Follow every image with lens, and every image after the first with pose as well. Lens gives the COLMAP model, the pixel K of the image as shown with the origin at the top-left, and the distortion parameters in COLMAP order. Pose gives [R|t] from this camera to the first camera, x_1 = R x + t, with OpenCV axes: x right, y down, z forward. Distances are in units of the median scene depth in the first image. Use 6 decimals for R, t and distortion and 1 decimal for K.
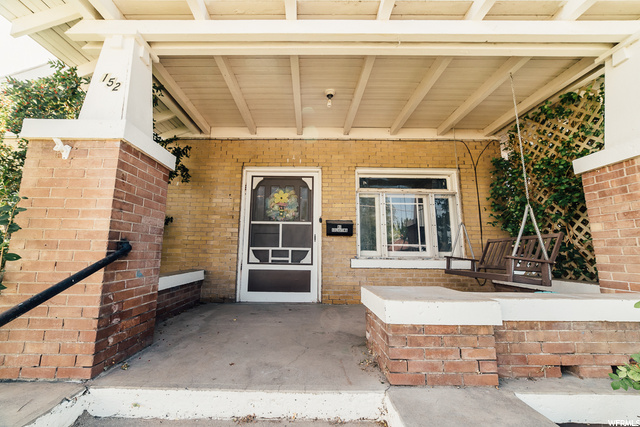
lens RADIAL K [[261.2, 0, 303.9], [0, 261.2, 209.0], [0, 0, 1]] dist [-0.001262, -0.000003]
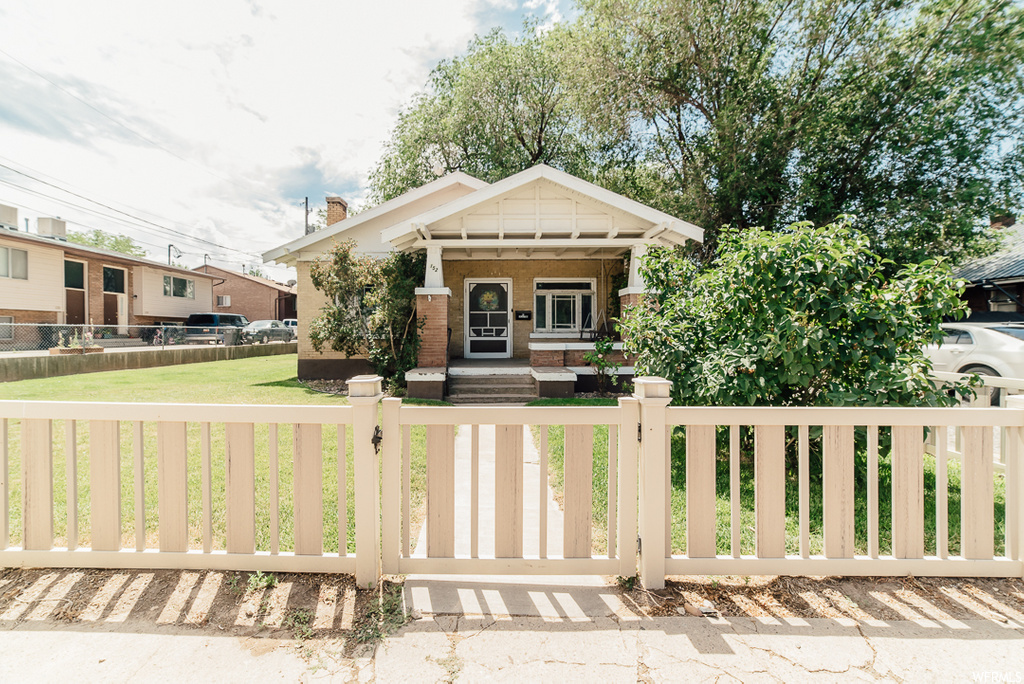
lens RADIAL K [[418.2, 0, 476.8], [0, 418.2, 333.8], [0, 0, 1]] dist [-0.000166, 0.000000]
pose [[0.999801, -0.014814, -0.013326, -0.129861], [0.016928, 0.984280, 0.175800, -0.287597], [0.010512, -0.175991, 0.984336, -1.674717]]
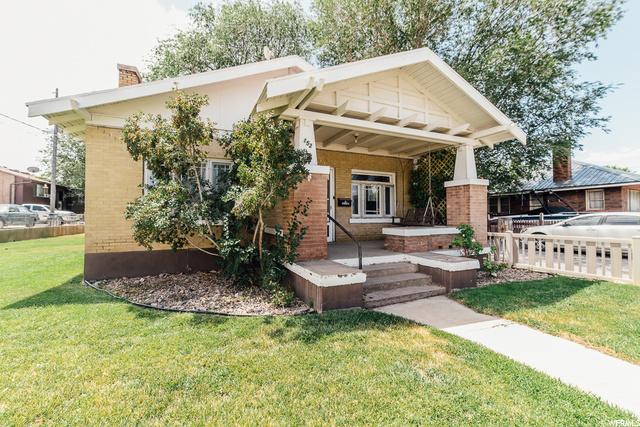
lens RADIAL K [[261.2, 0, 303.9], [0, 261.2, 209.0], [0, 0, 1]] dist [-0.001262, -0.000003]
pose [[0.920267, -0.001950, 0.391286, -0.844892], [-0.055337, 0.989289, 0.135078, -0.113490], [-0.387358, -0.145960, 0.910302, -0.583455]]
